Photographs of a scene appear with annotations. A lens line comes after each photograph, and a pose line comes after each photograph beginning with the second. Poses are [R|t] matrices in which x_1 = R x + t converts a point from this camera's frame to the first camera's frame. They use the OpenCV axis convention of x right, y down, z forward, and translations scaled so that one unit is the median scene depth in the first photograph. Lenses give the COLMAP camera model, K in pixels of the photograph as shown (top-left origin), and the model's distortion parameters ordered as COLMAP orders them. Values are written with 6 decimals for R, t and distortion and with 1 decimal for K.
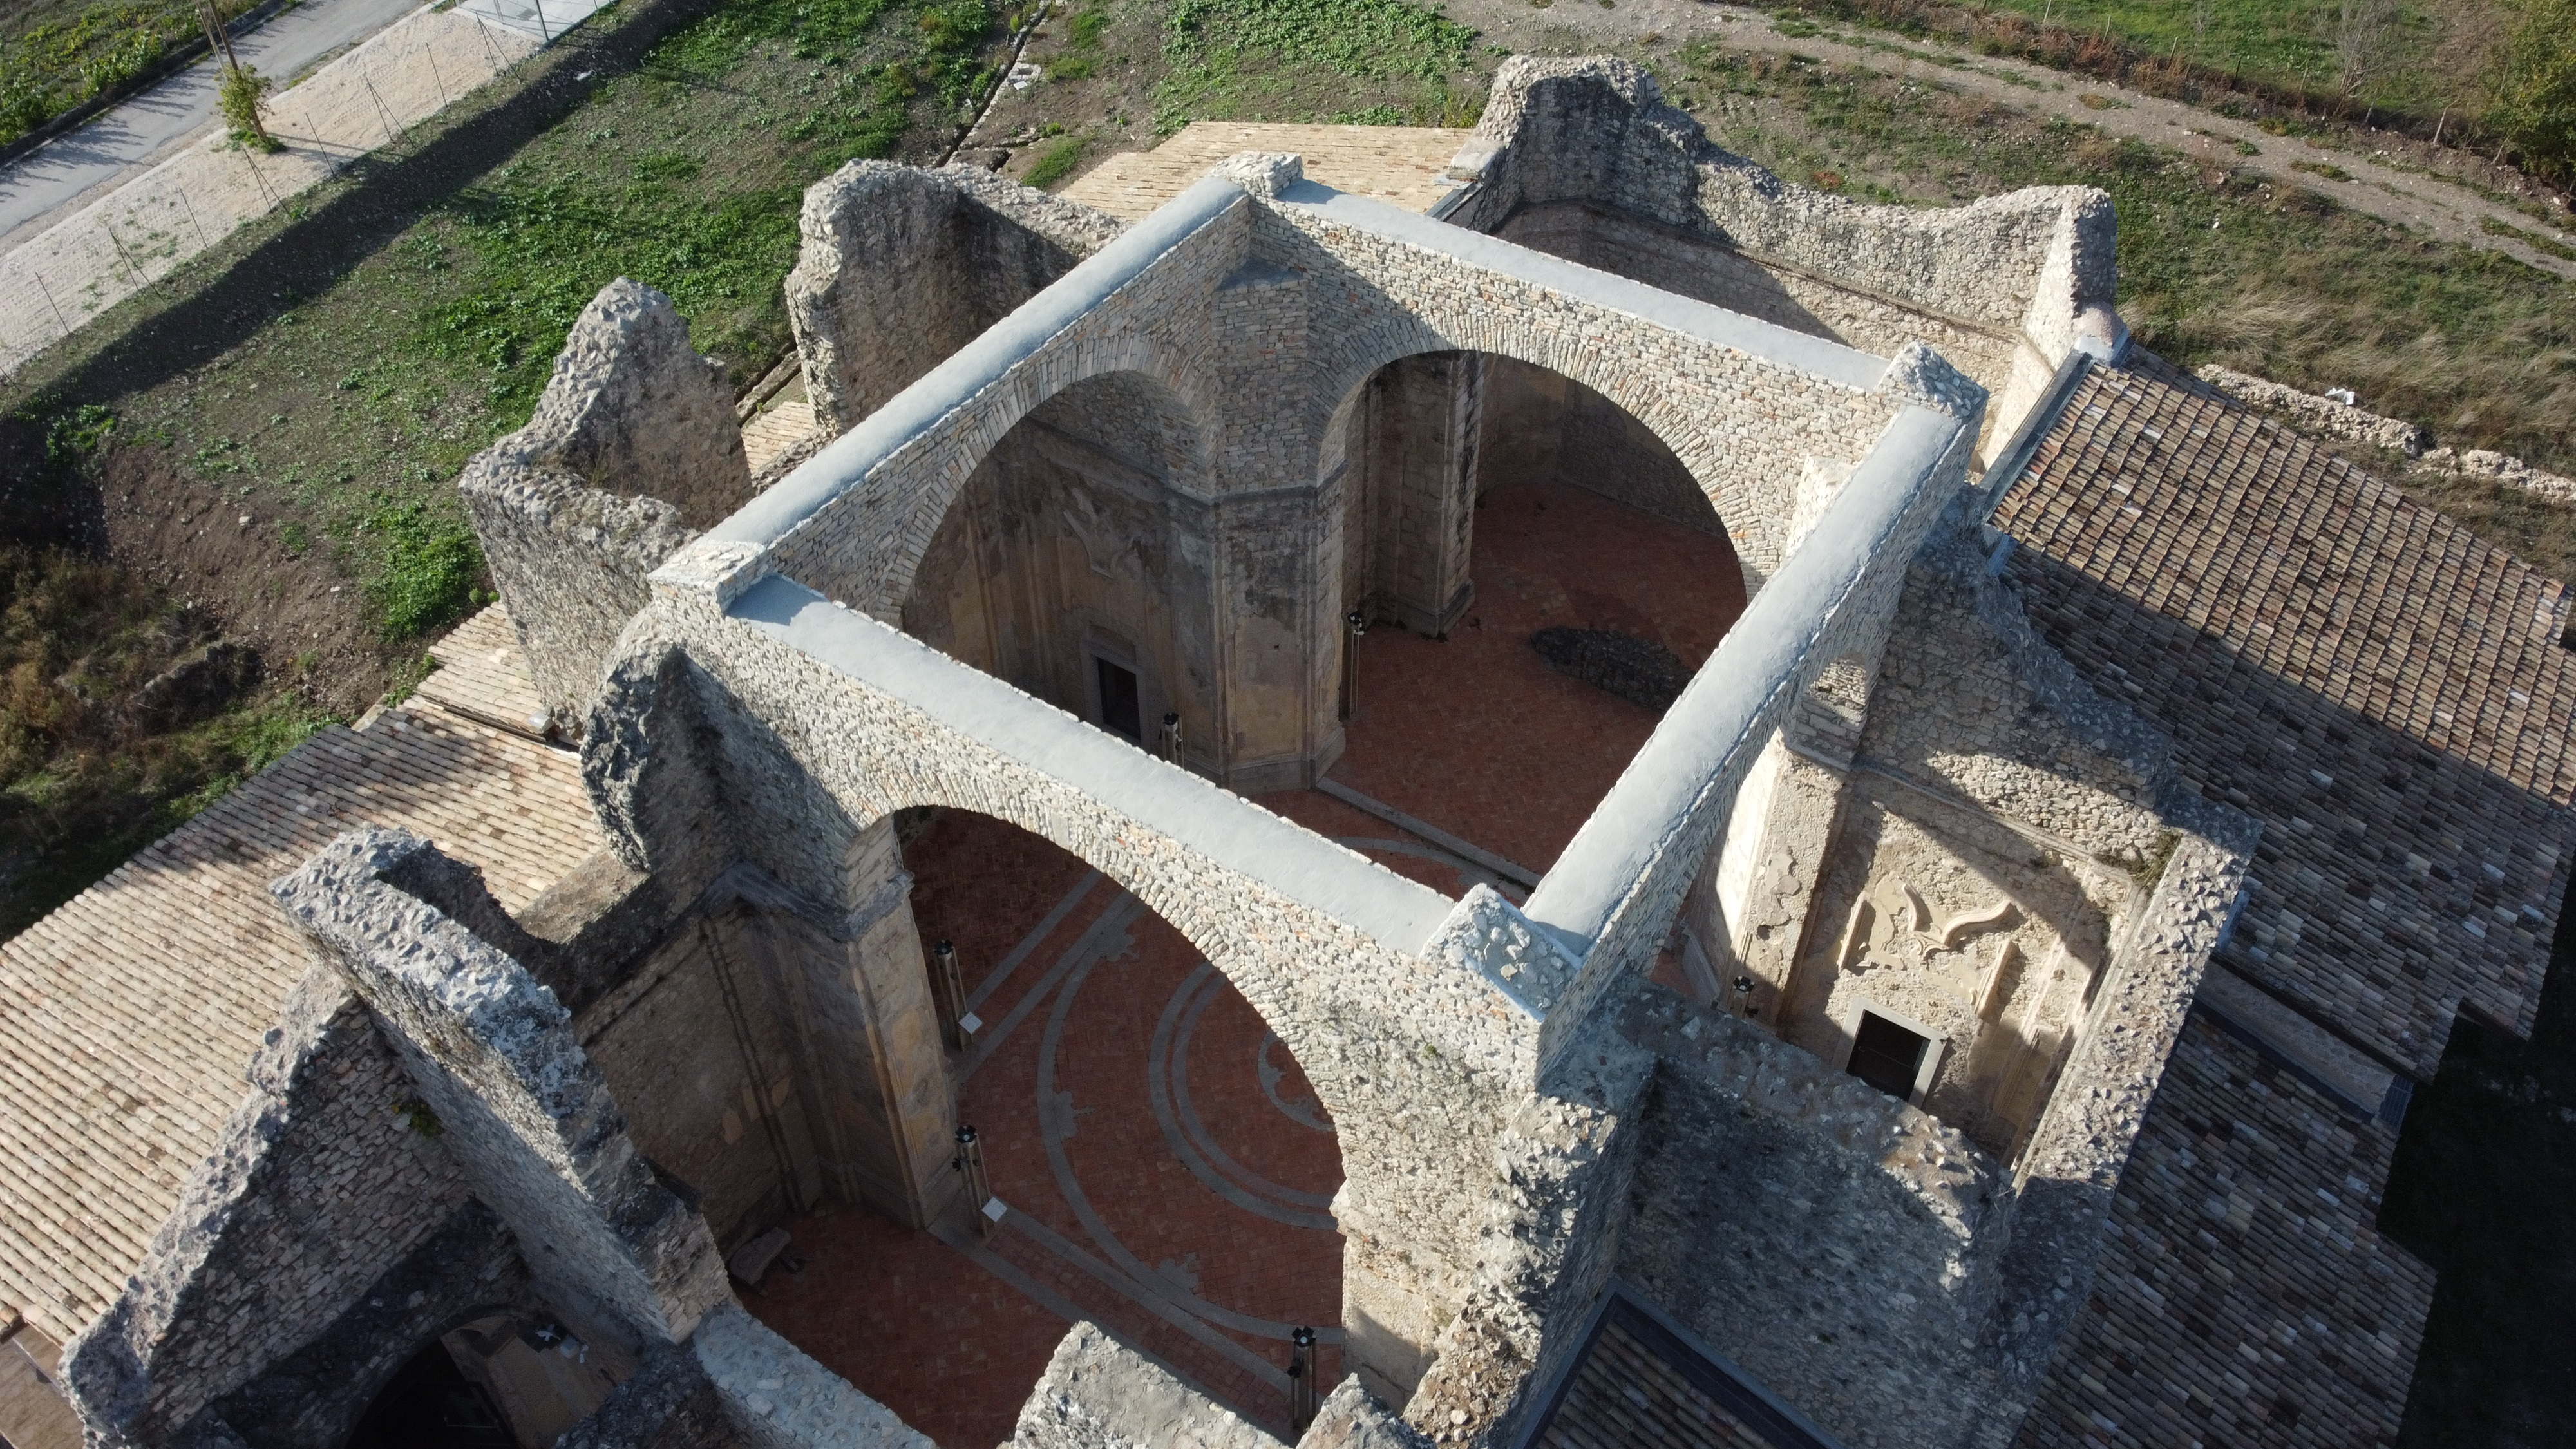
lens RADIAL K [[1949.6, 0, 1290.2], [0, 1949.6, 729.6], [0, 0, 1]] dist [0.000314, -0.004422]
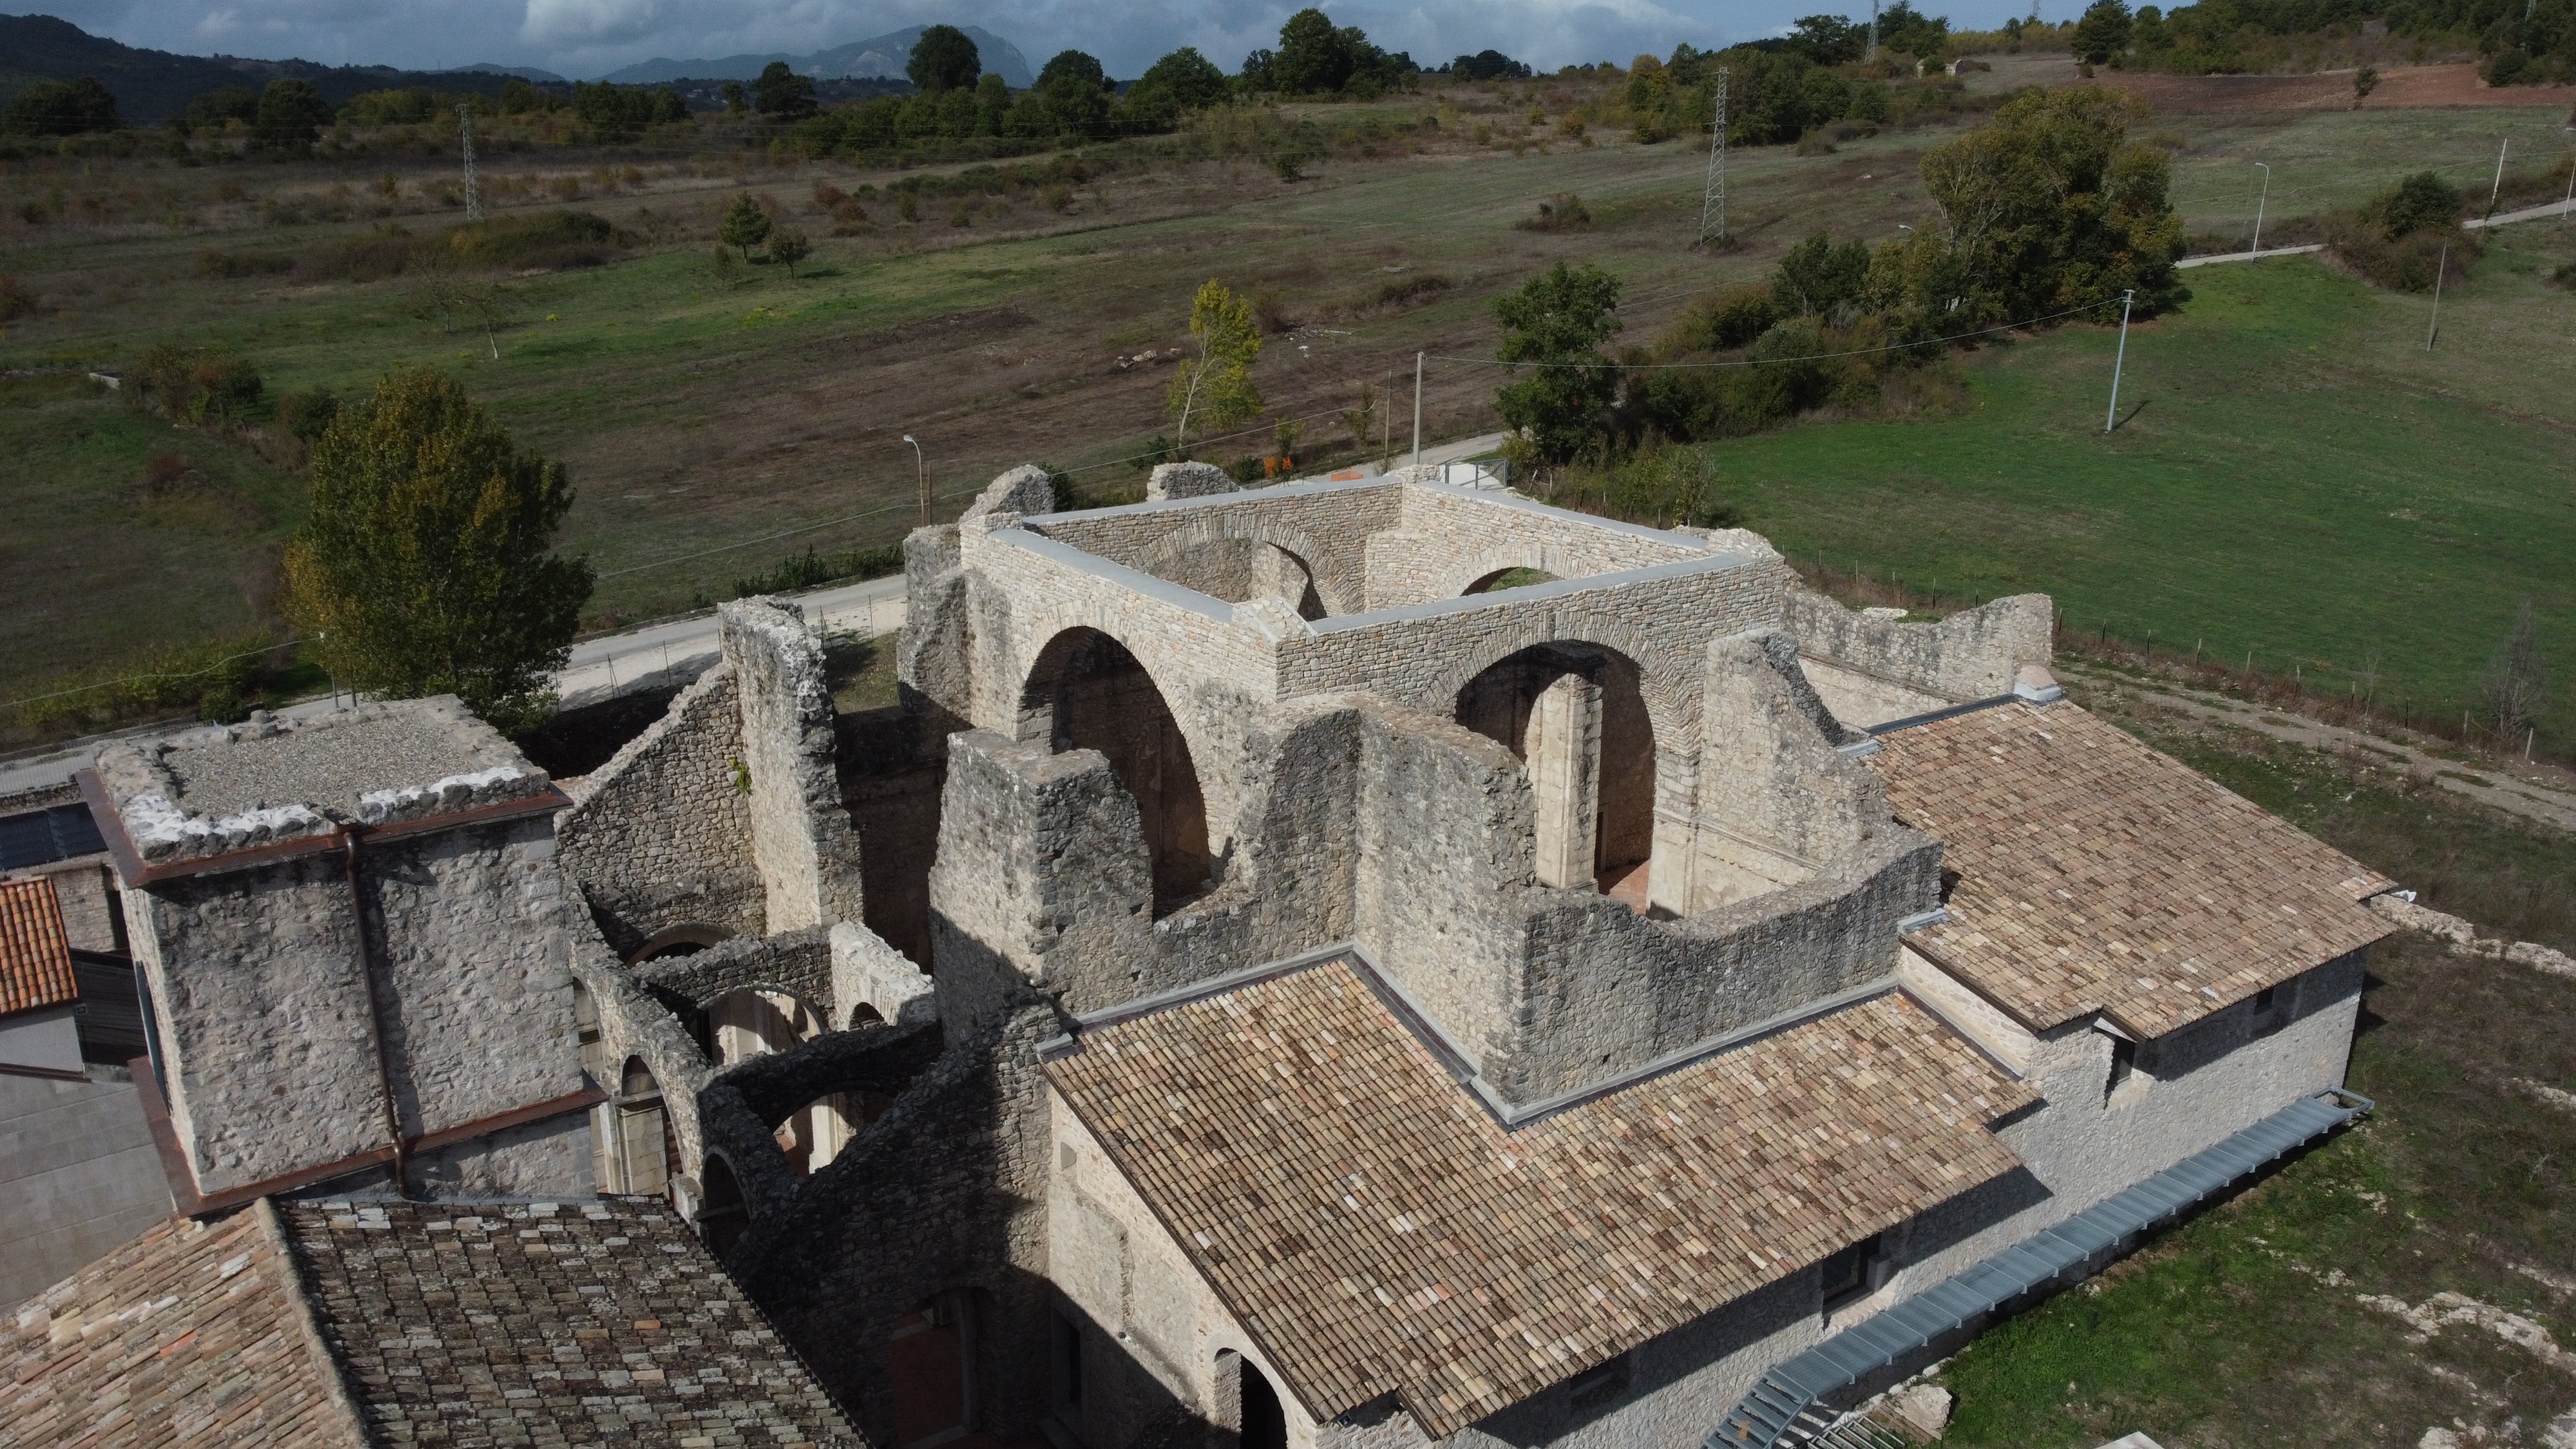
lens RADIAL K [[1949.6, 0, 1290.2], [0, 1949.6, 729.6], [0, 0, 1]] dist [0.000314, -0.004422]
pose [[0.927219, 0.116296, -0.356006, 0.468524], [-0.268254, 0.869563, -0.414608, 0.570919], [0.261352, 0.479933, 0.837472, -0.265816]]
